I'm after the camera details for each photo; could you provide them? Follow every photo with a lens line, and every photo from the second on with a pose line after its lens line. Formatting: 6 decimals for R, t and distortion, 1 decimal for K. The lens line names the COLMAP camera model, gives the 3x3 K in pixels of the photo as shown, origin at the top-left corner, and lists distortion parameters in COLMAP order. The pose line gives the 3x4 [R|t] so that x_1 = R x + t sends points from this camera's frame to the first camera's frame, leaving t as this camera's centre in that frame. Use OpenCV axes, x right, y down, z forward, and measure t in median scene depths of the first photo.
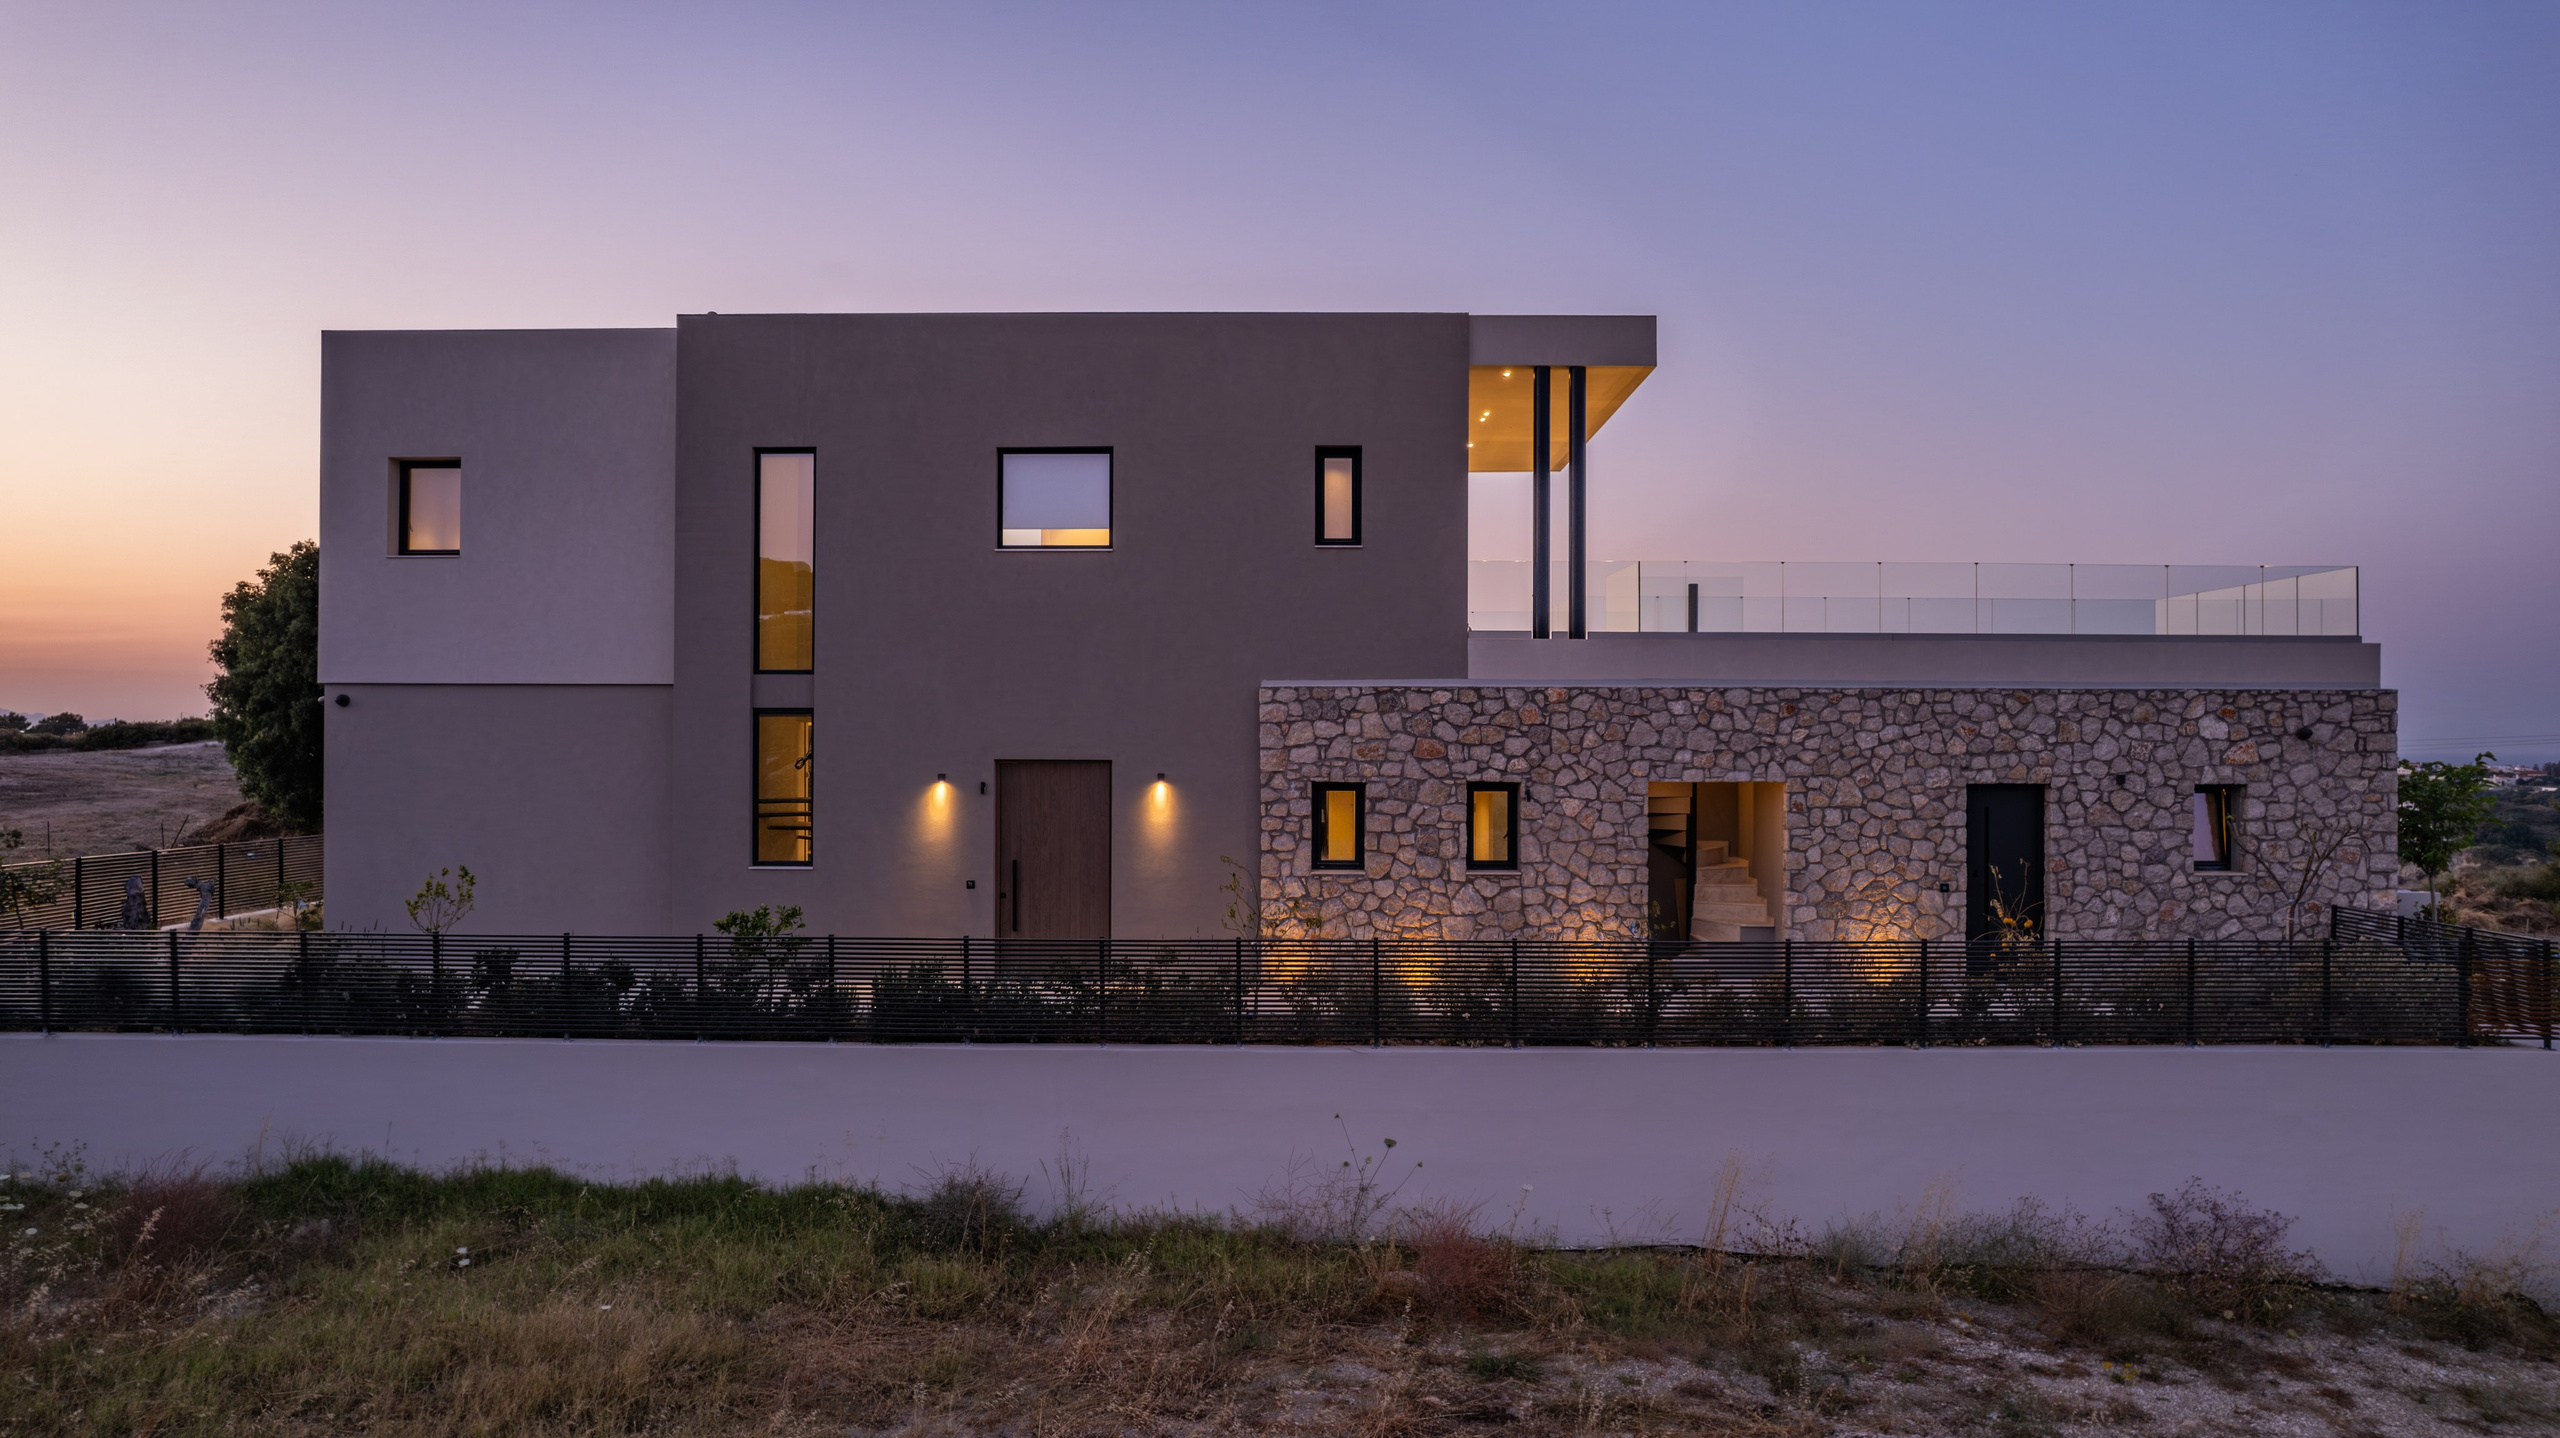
lens RADIAL K [[1684.3, 0, 1310.5], [0, 1684.3, 732.9], [0, 0, 1]] dist [-0.049270, 0.025613]
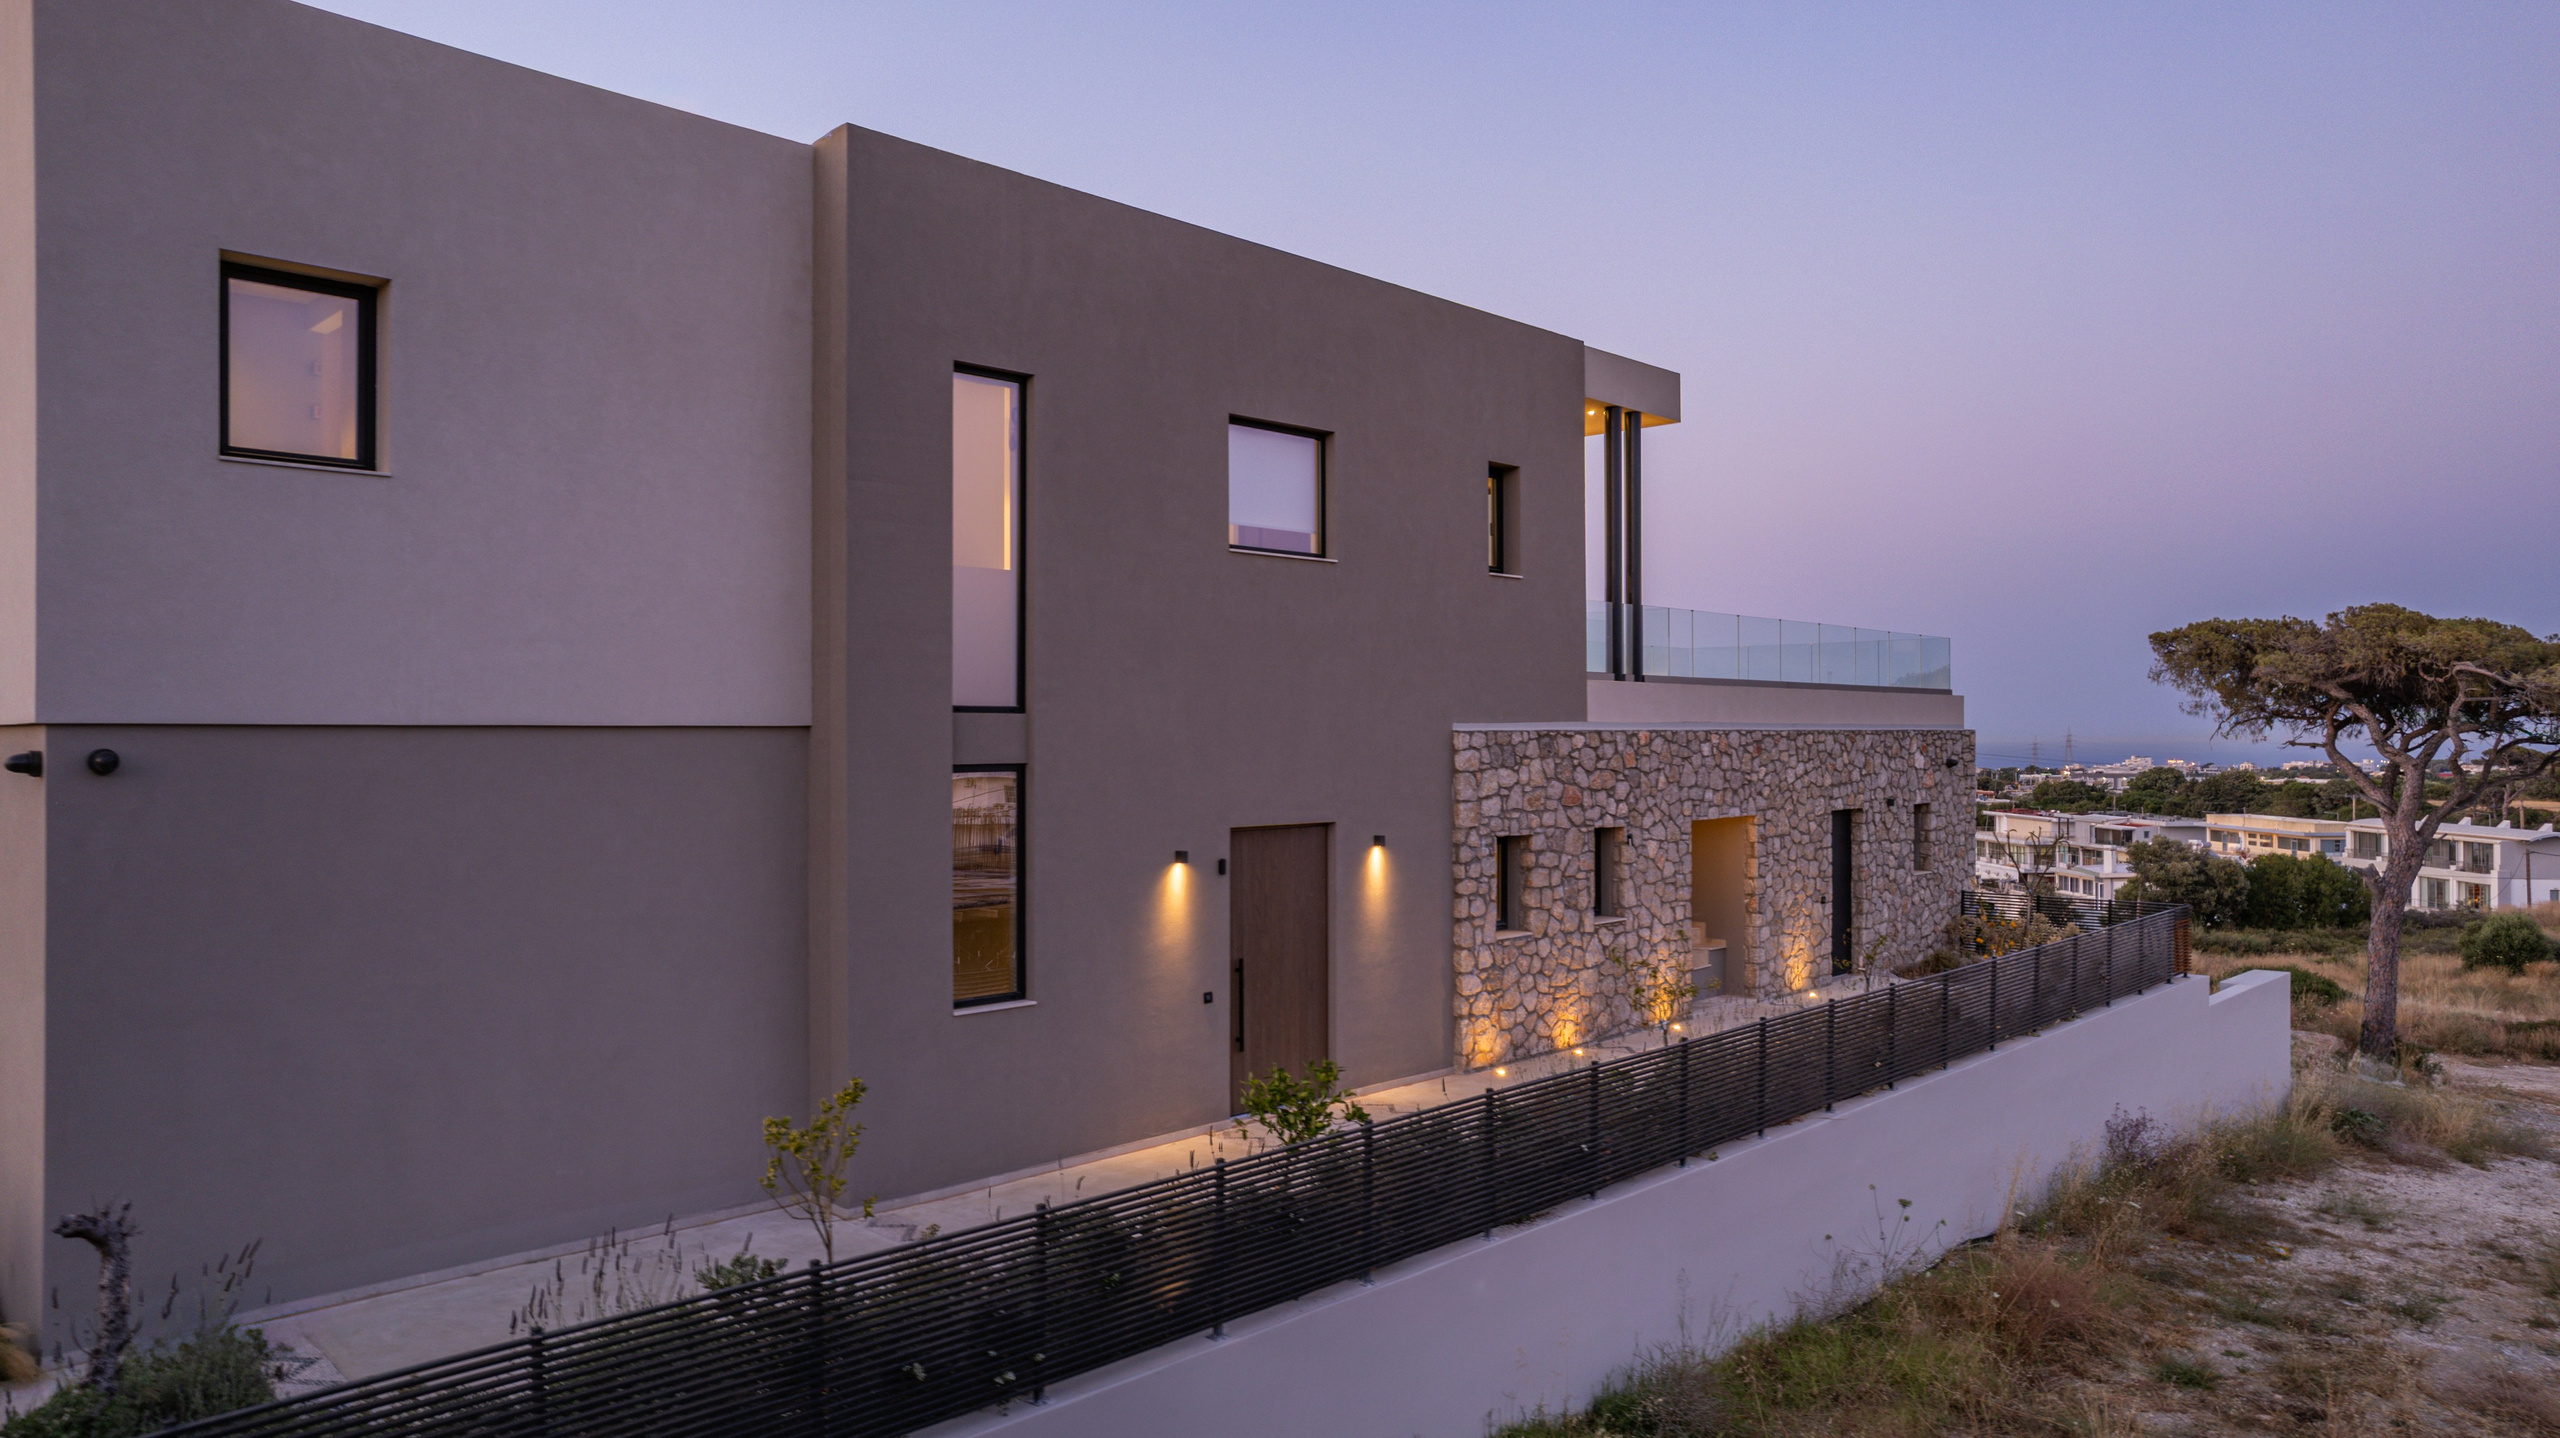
lens RADIAL K [[1684.3, 0, 1281.2], [0, 1684.3, 713.8], [0, 0, 1]] dist [-0.049270, 0.025613]
pose [[0.677982, 0.003751, 0.735069, -0.737221], [-0.000531, 0.999989, -0.004613, -0.032246], [-0.735078, 0.002737, 0.677977, 0.477407]]
